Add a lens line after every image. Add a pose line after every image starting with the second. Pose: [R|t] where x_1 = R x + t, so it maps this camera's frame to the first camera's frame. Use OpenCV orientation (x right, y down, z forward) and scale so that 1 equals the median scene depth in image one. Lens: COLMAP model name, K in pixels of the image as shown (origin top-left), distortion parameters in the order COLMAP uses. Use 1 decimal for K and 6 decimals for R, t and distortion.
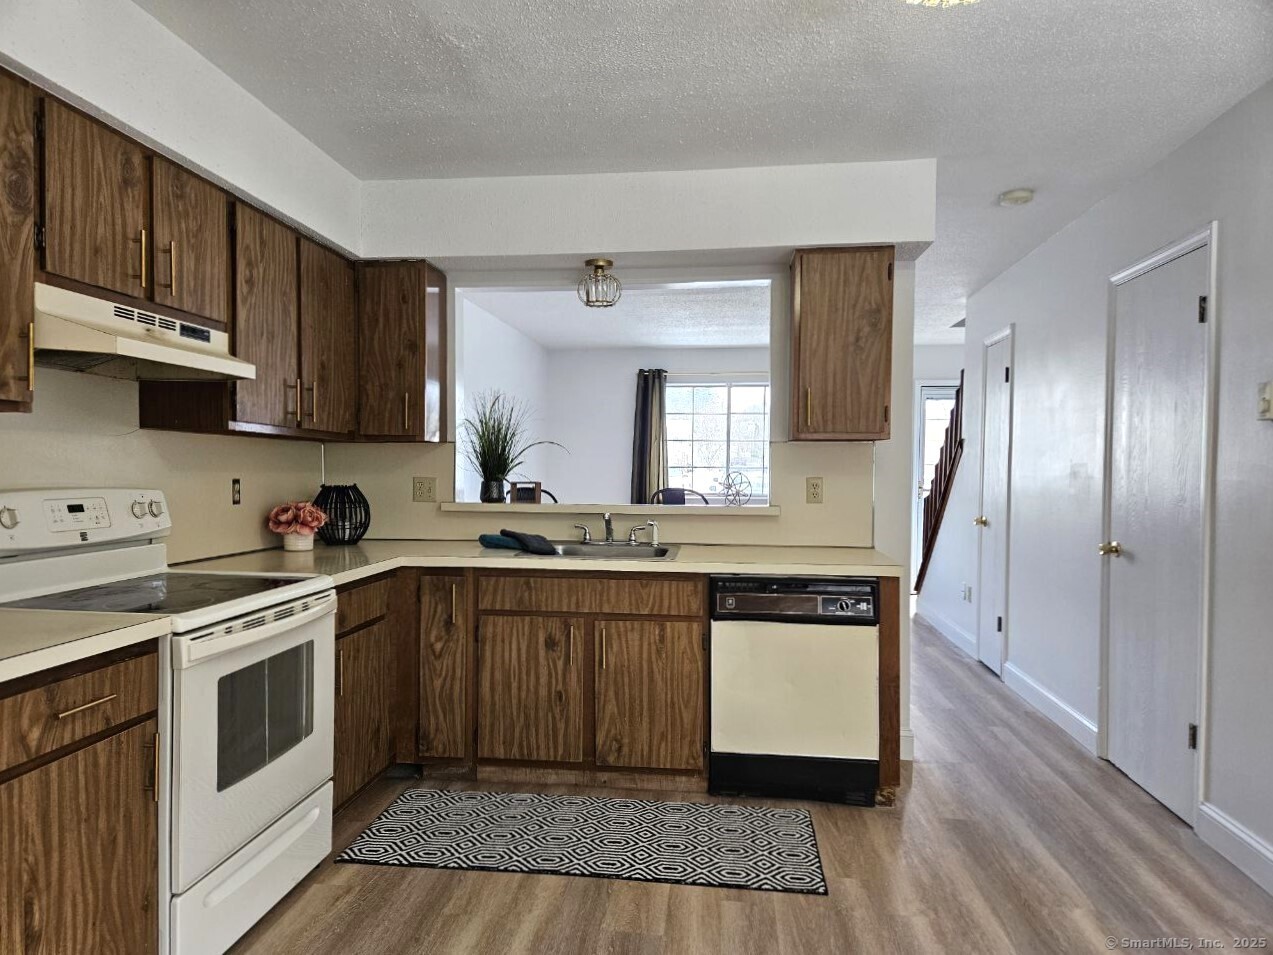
lens RADIAL K [[847.6, 0, 632.0], [0, 847.6, 495.7], [0, 0, 1]] dist [0.060311, -0.049485]
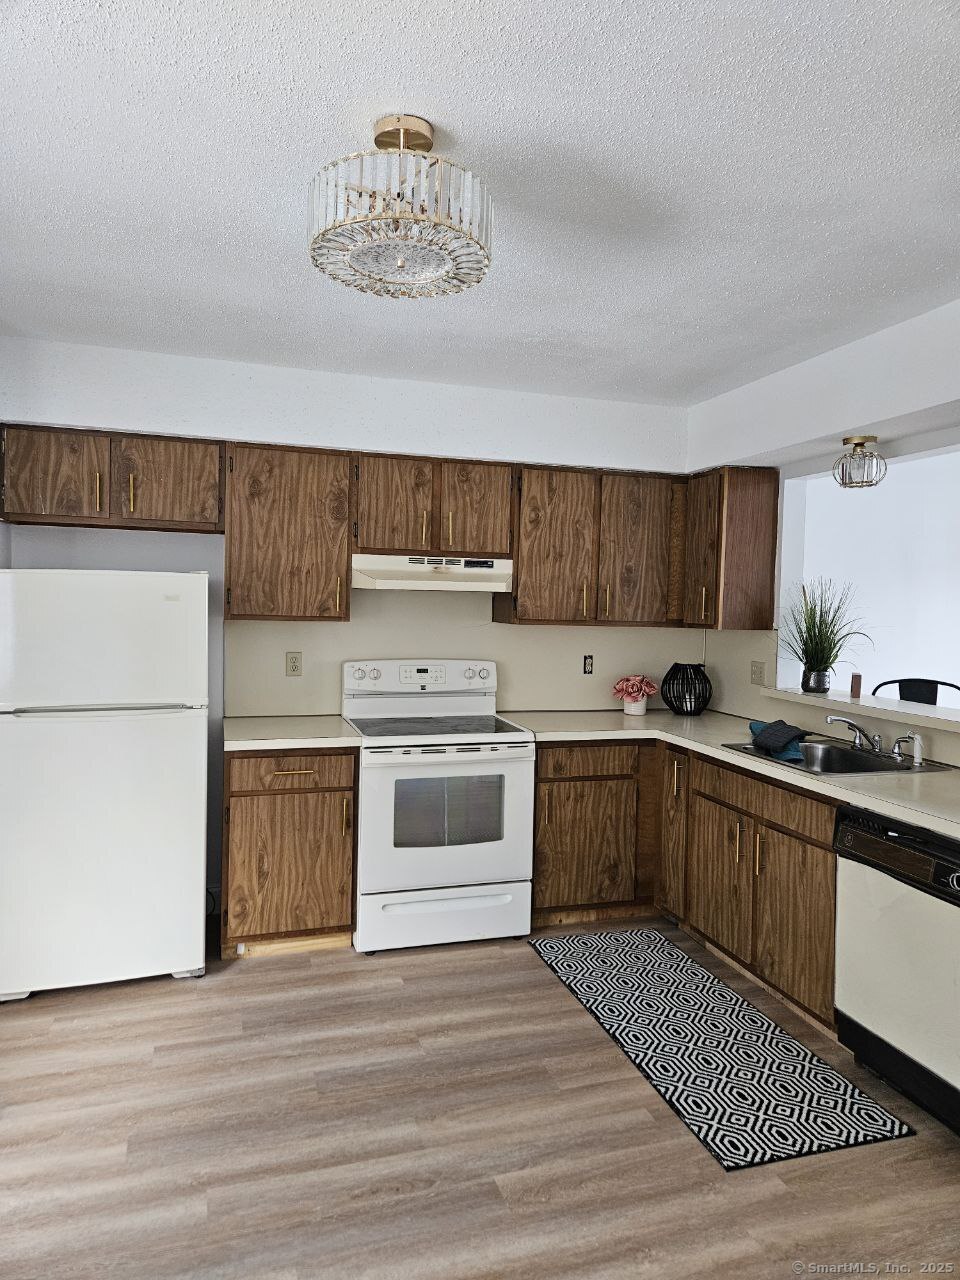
lens RADIAL K [[852.3, 0, 474.9], [0, 852.3, 634.5], [0, 0, 1]] dist [0.060311, -0.049485]
pose [[0.408568, 0.040786, -0.911816, 0.843814], [-0.049490, 0.998521, 0.022489, -0.090043], [0.911385, 0.035938, 0.409982, 0.342185]]
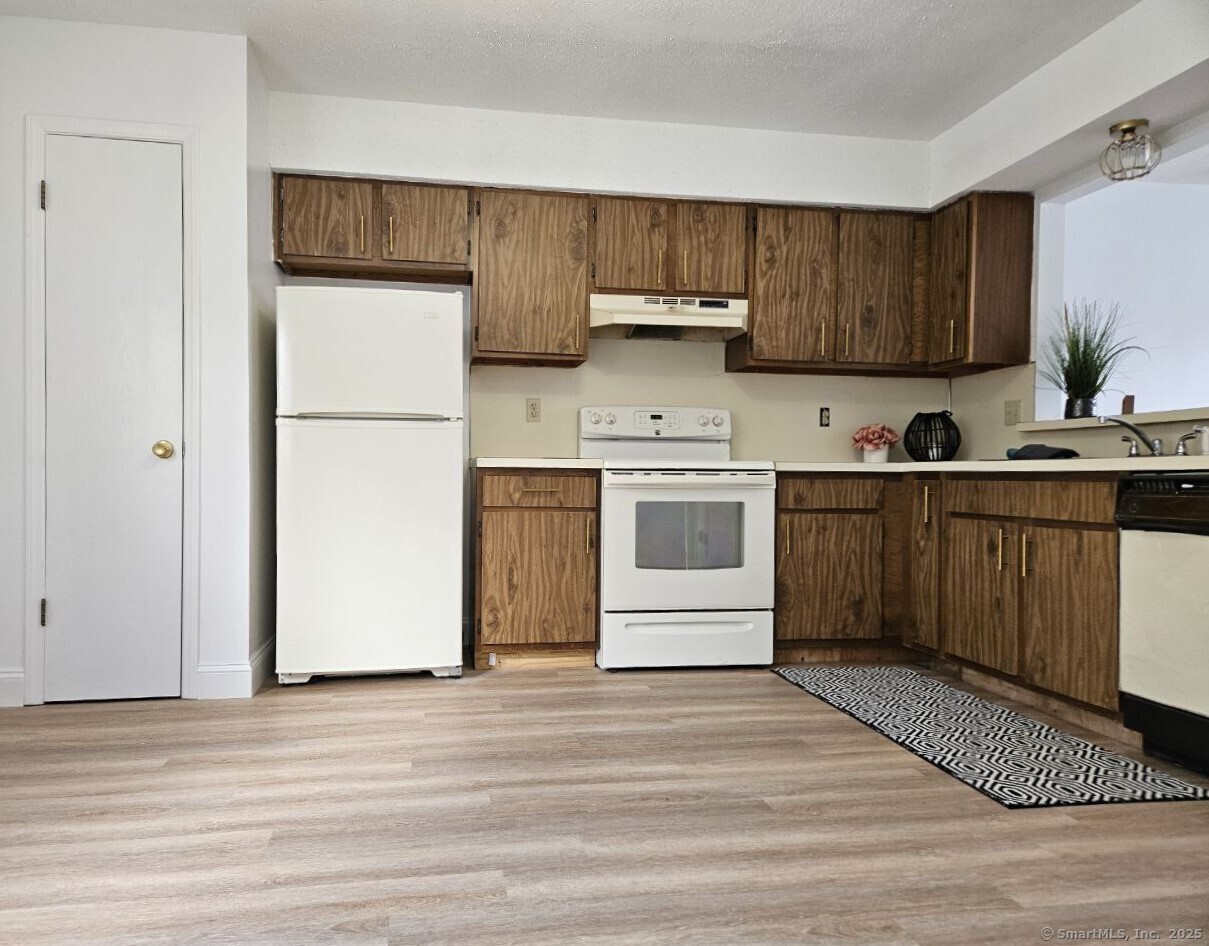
lens RADIAL K [[851.1, 0, 548.0], [0, 851.1, 491.1], [0, 0, 1]] dist [0.055030, -0.037836]
pose [[0.266756, 0.013350, -0.963672, 0.861093], [-0.038357, 0.999259, 0.003226, 0.148653], [0.963000, 0.036103, 0.267071, 0.284665]]
